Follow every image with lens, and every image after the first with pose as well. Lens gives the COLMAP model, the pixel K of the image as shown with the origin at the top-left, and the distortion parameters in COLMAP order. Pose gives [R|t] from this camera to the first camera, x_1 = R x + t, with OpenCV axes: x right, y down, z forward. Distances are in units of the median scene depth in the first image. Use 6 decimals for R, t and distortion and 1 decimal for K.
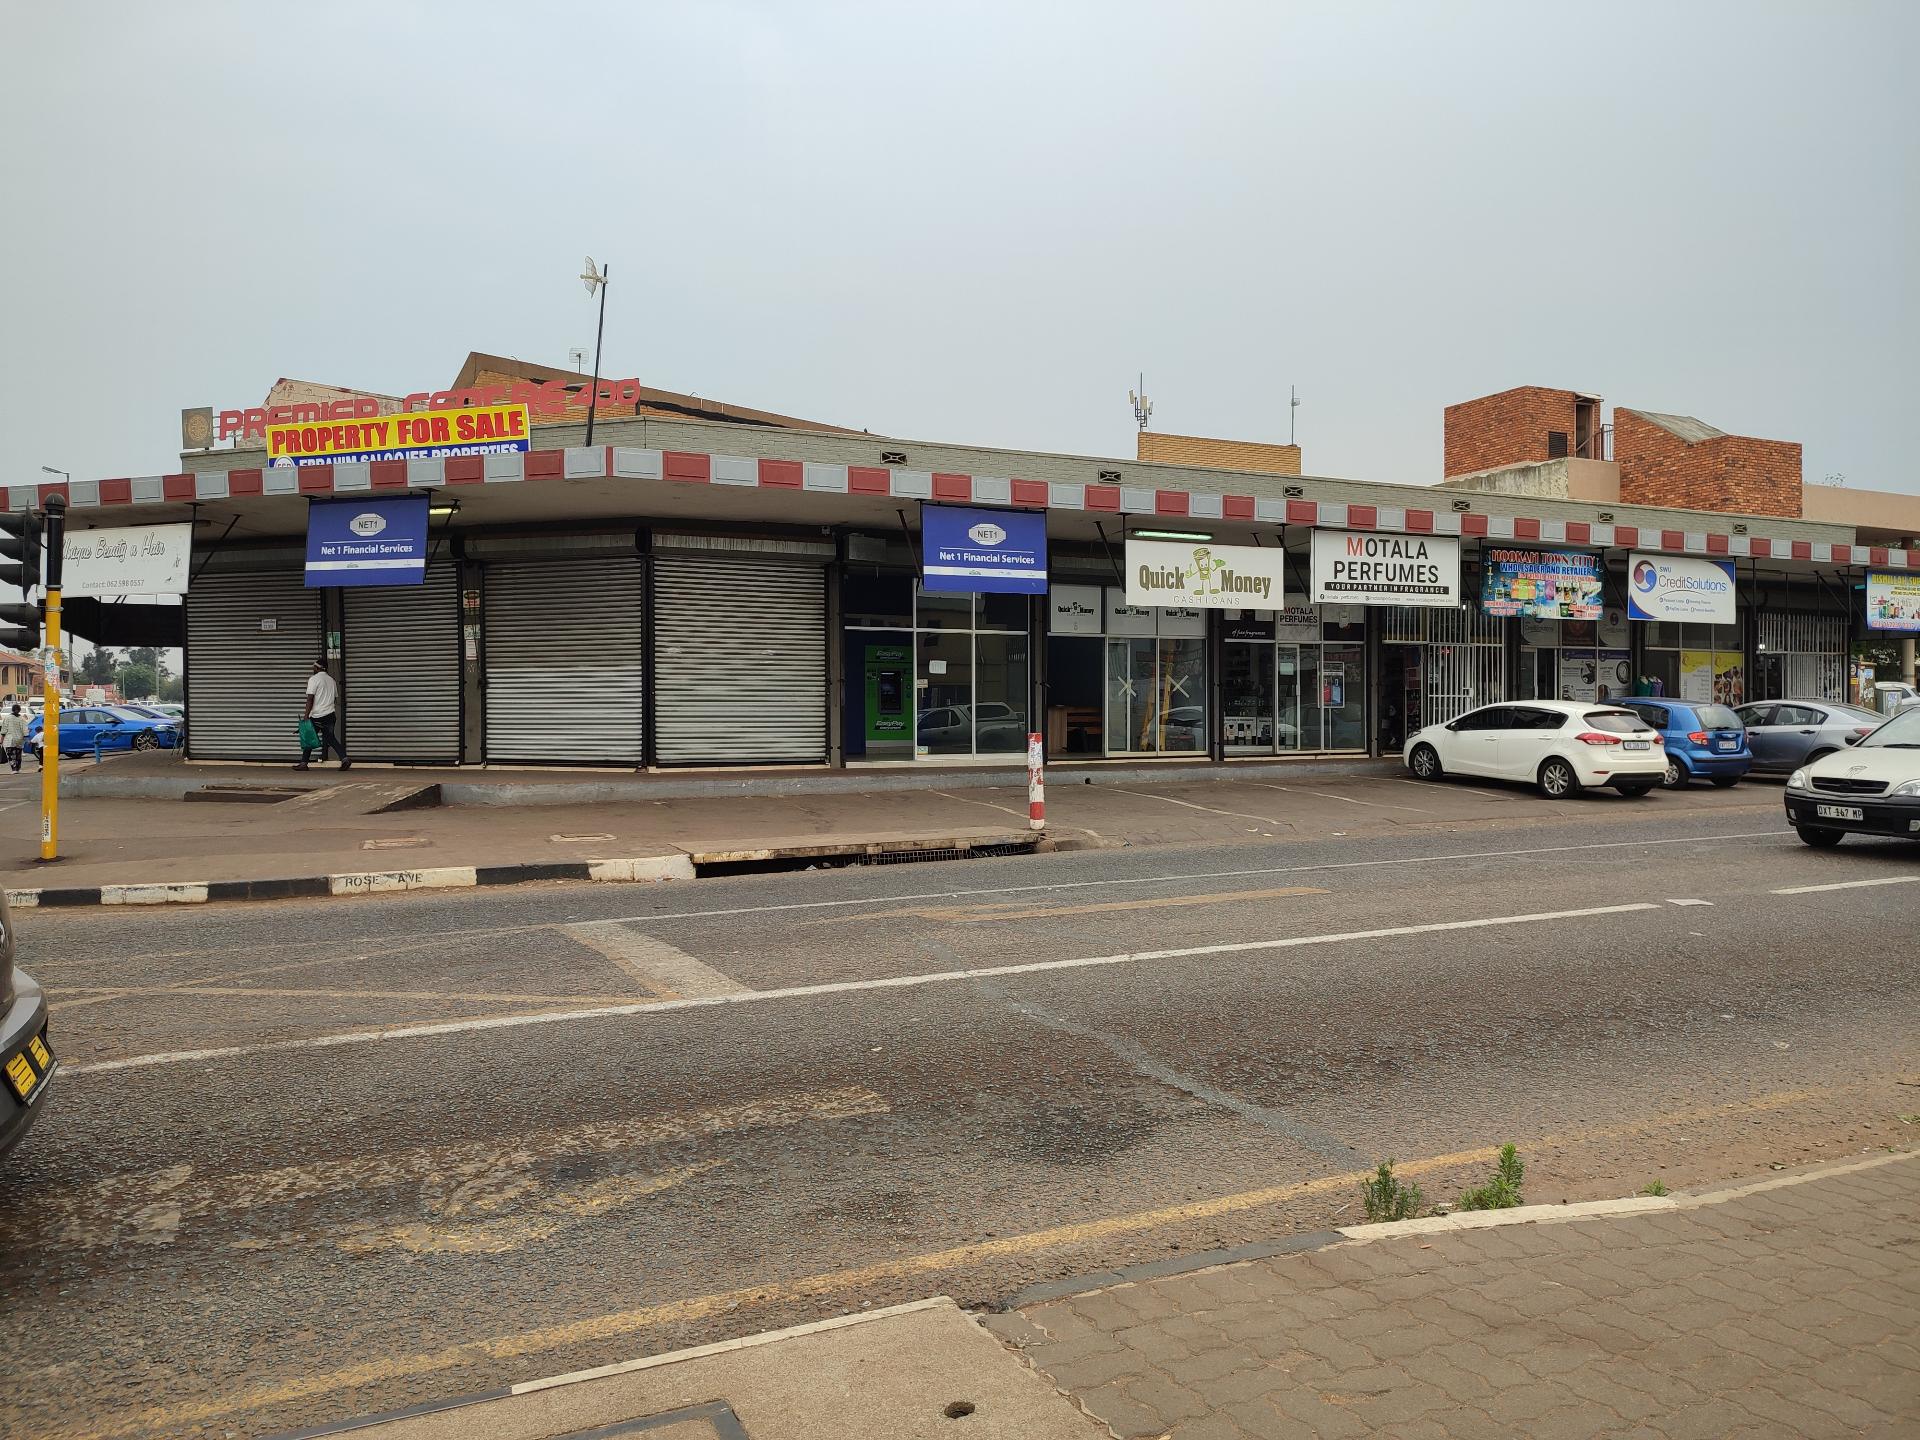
lens RADIAL K [[1355.5, 0, 960.0], [0, 1355.5, 720.0], [0, 0, 1]] dist [0.044155, -0.052194]
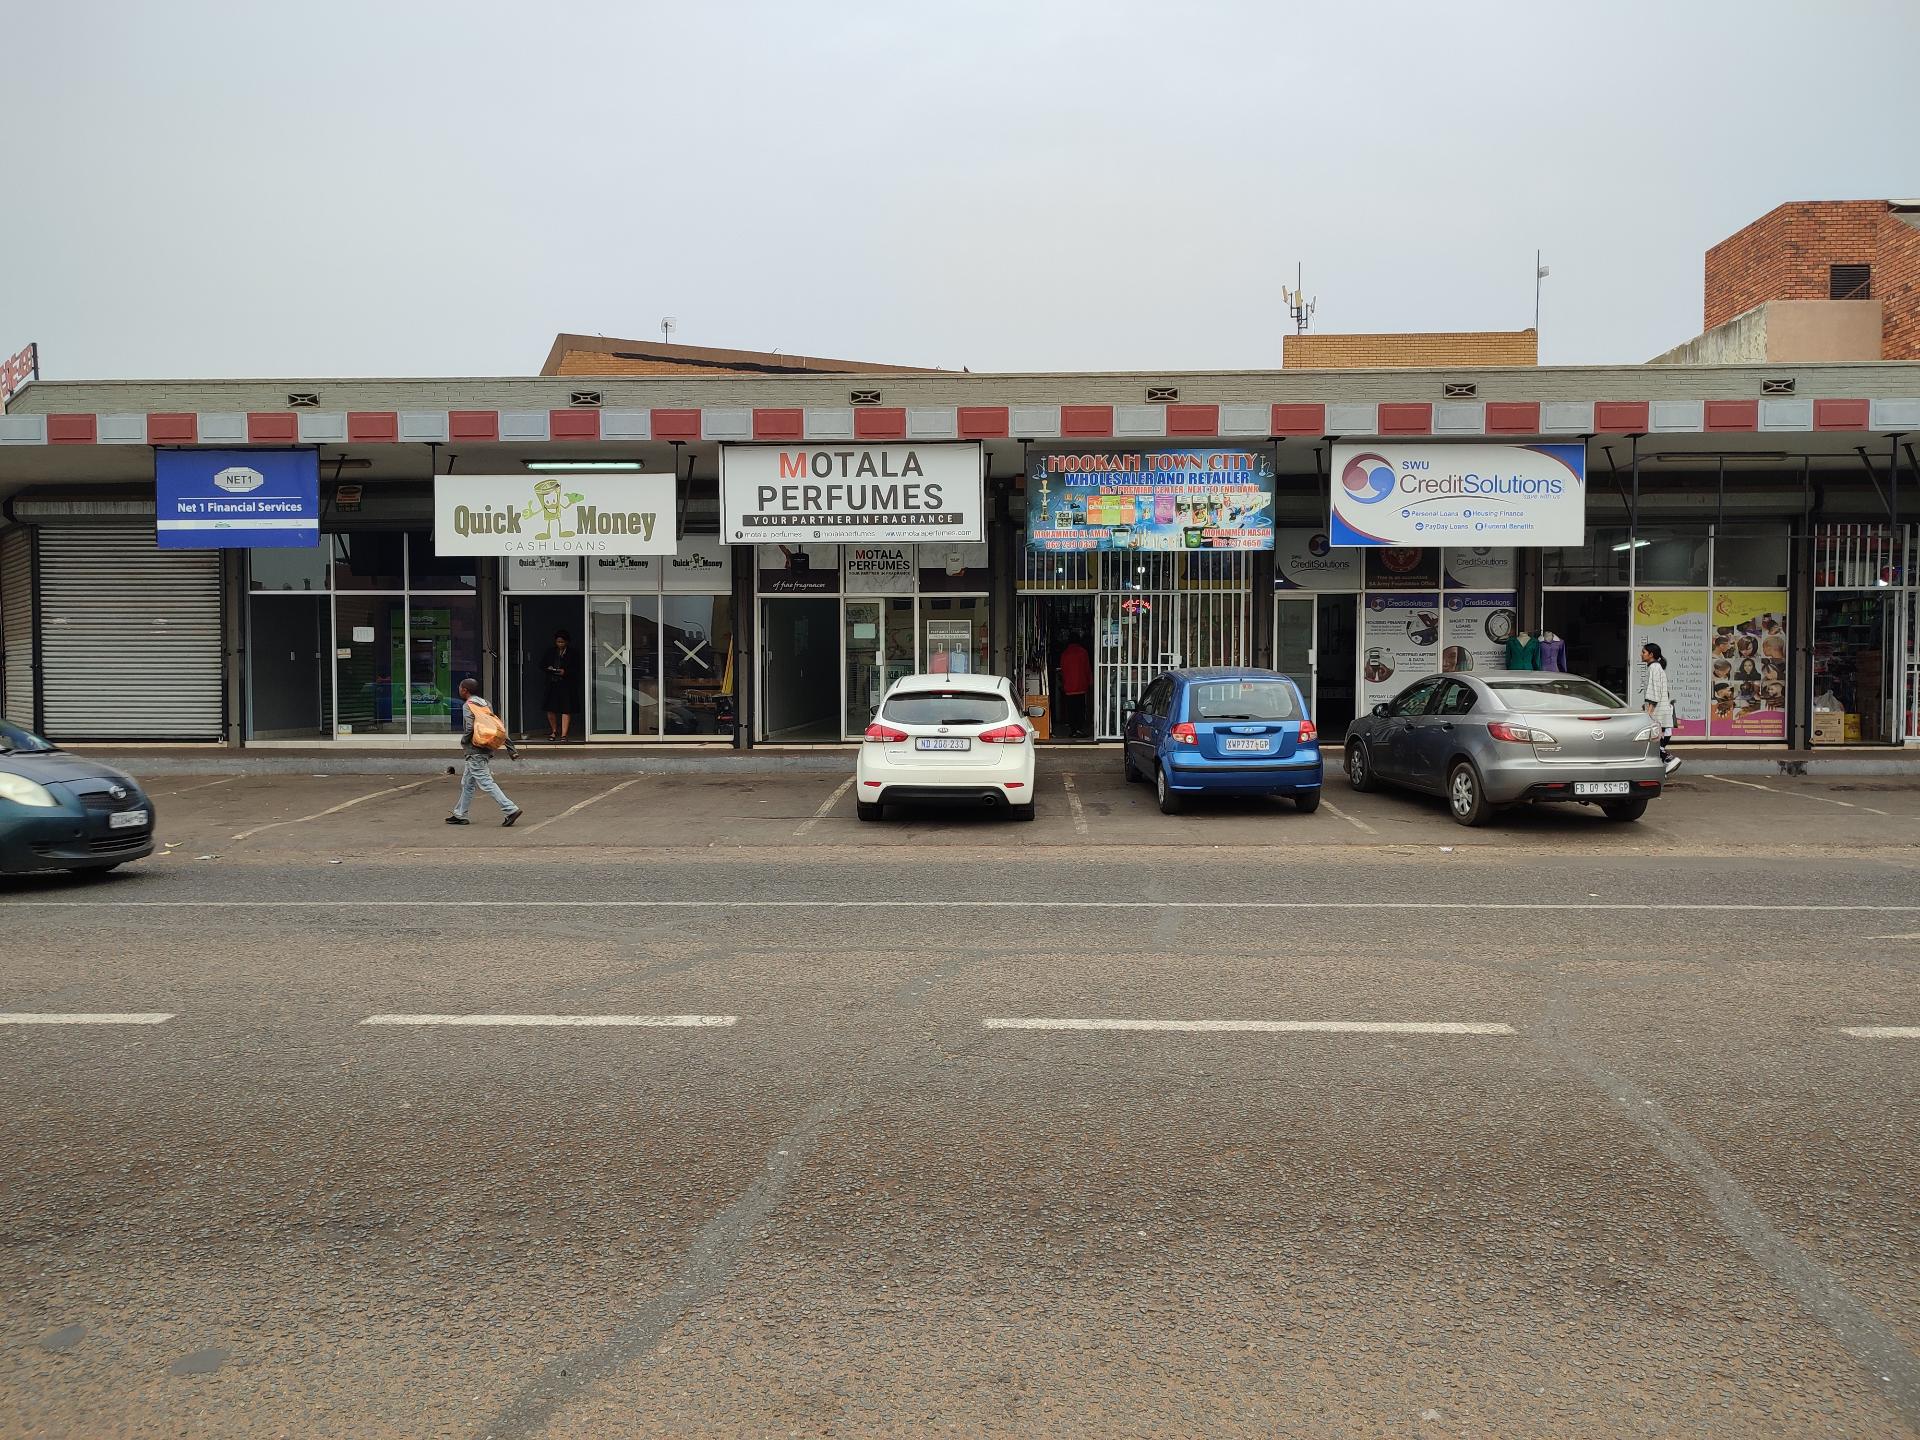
lens RADIAL K [[1354.1, 0, 963.0], [0, 1354.1, 716.0], [0, 0, 1]] dist [0.048060, -0.052088]
pose [[0.884954, 0.015158, -0.465432, 0.746439], [-0.003653, 0.999665, 0.025609, -0.010547], [0.465665, -0.020963, 0.884713, 0.401944]]
